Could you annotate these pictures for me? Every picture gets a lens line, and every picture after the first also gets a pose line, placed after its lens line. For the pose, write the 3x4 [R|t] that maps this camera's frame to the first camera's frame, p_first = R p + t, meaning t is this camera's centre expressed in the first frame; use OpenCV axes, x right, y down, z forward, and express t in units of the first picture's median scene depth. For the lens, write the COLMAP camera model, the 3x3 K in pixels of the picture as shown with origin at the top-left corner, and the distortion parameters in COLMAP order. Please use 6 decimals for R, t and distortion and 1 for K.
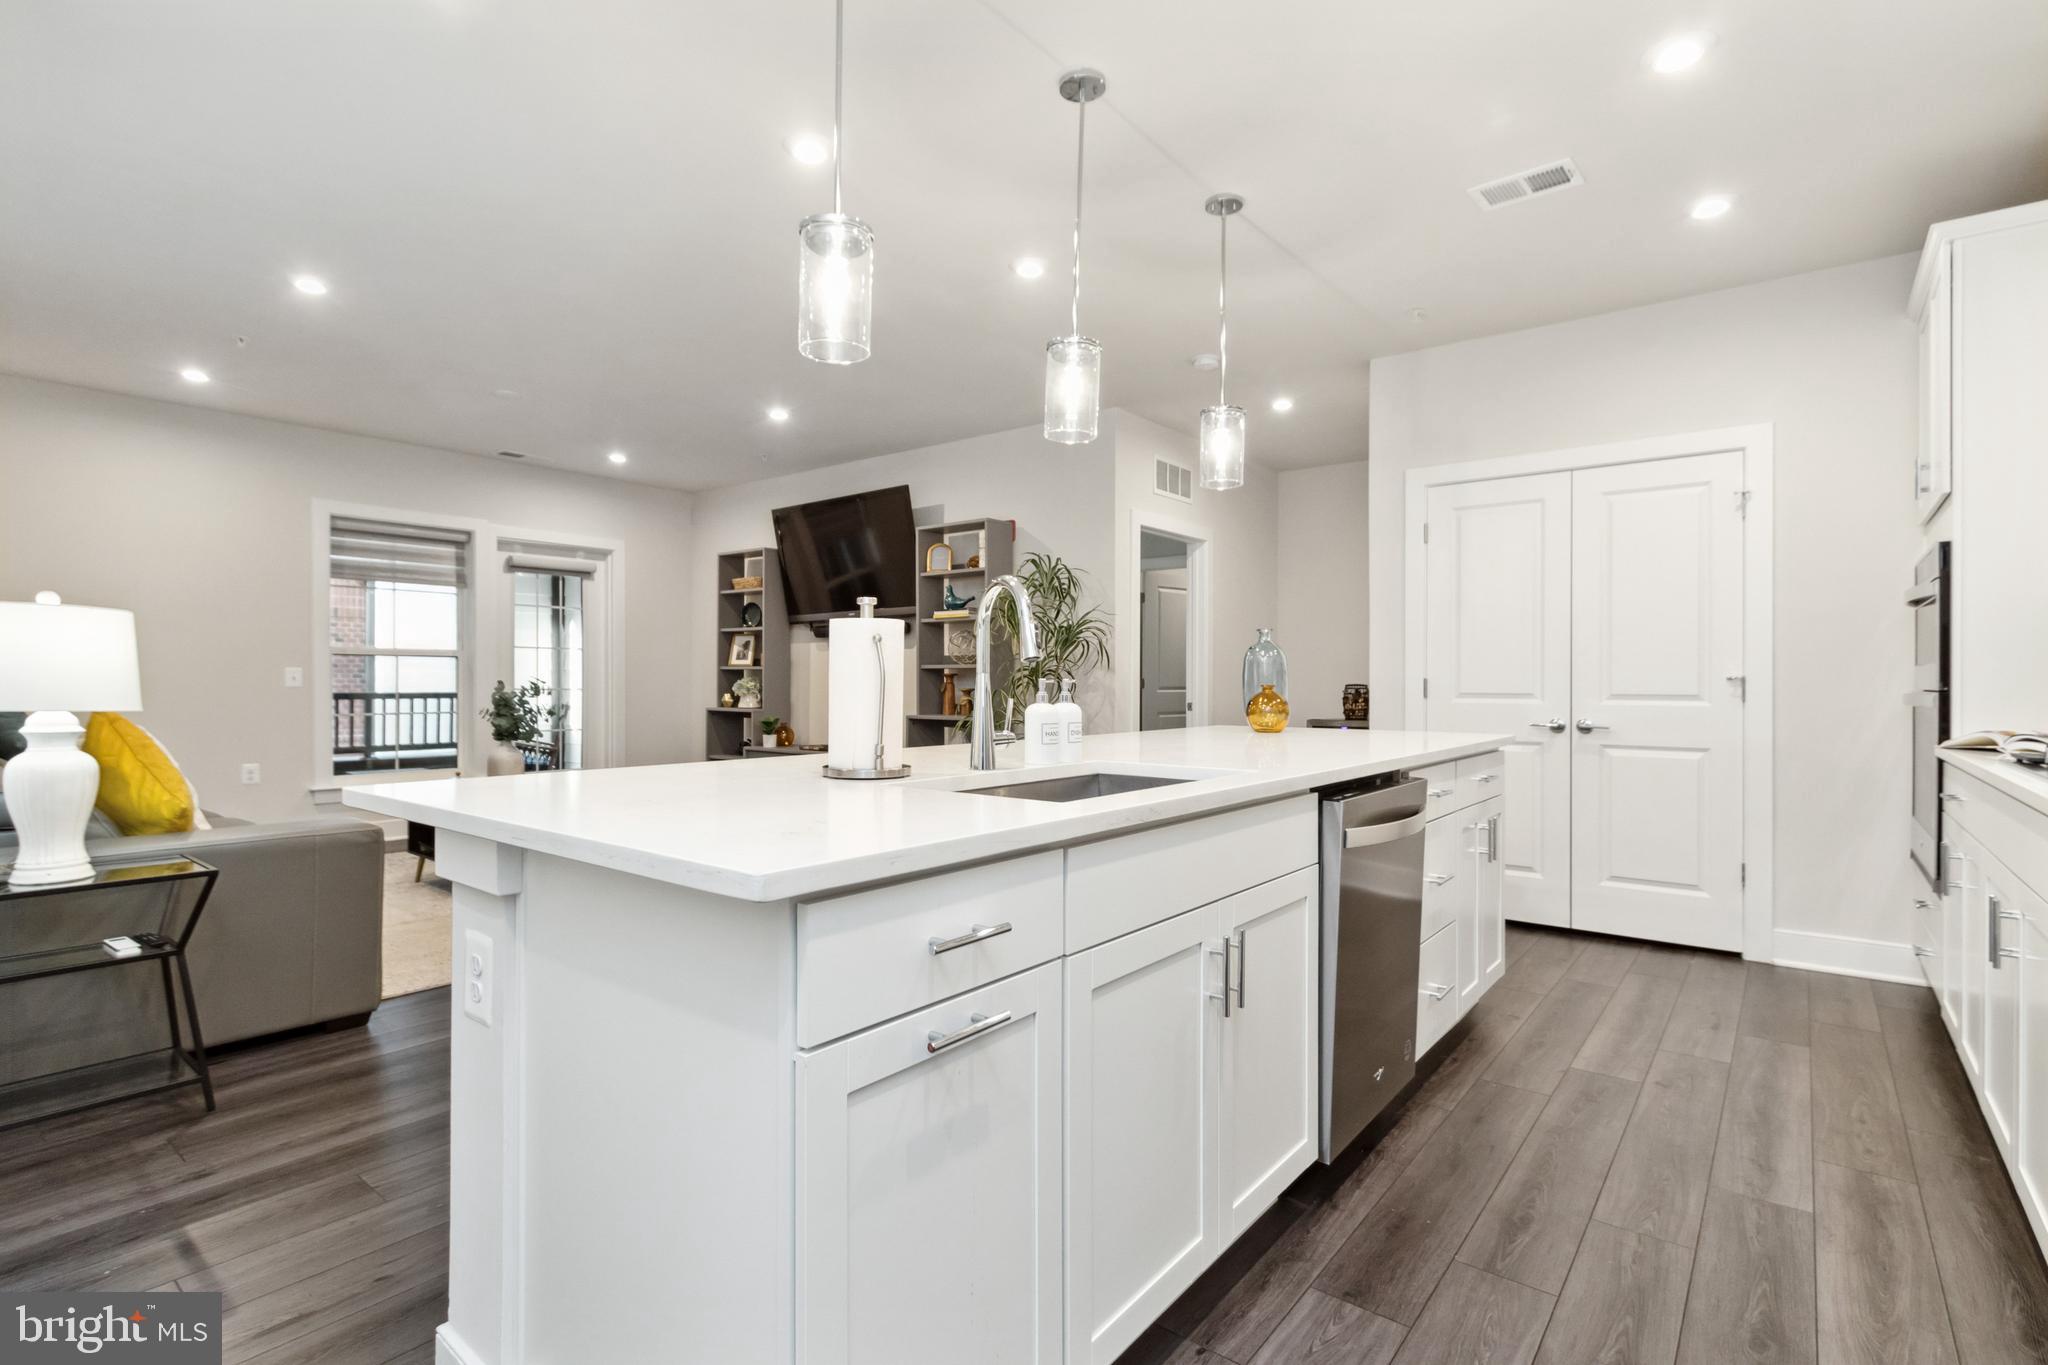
lens RADIAL K [[975.0, 0, 1004.2], [0, 975.0, 686.9], [0, 0, 1]] dist [0.001290, -0.000153]
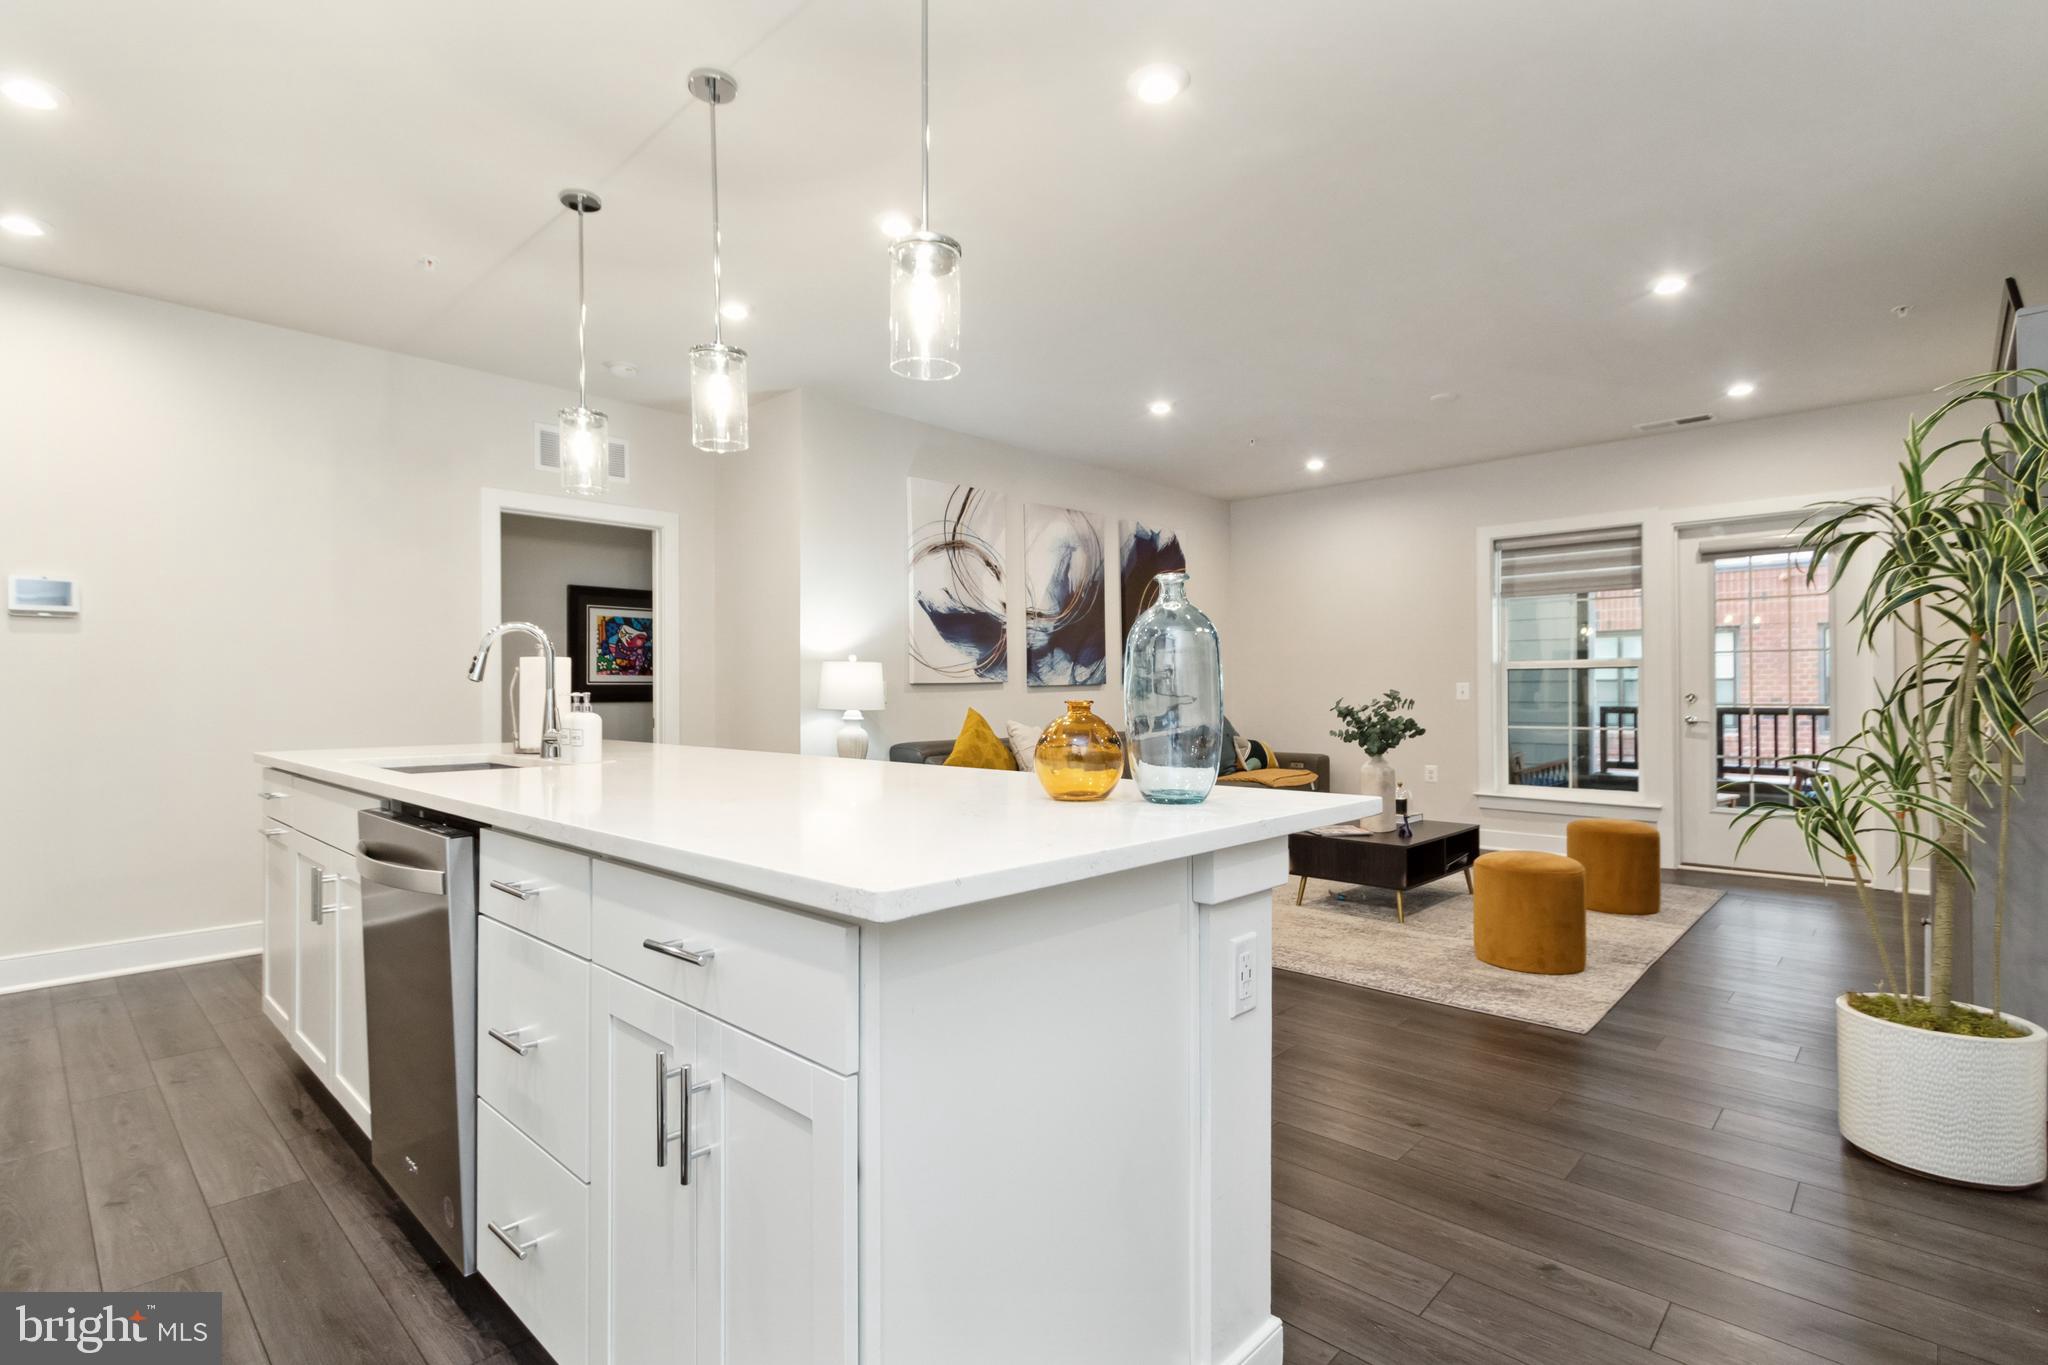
lens RADIAL K [[975.0, 0, 1004.2], [0, 975.0, 686.9], [0, 0, 1]] dist [0.001290, -0.000153]
pose [[-0.085207, -0.009210, -0.996321, 0.389215], [-0.005380, 0.999947, -0.008783, -0.001850], [0.996349, 0.004612, -0.085252, 0.521299]]
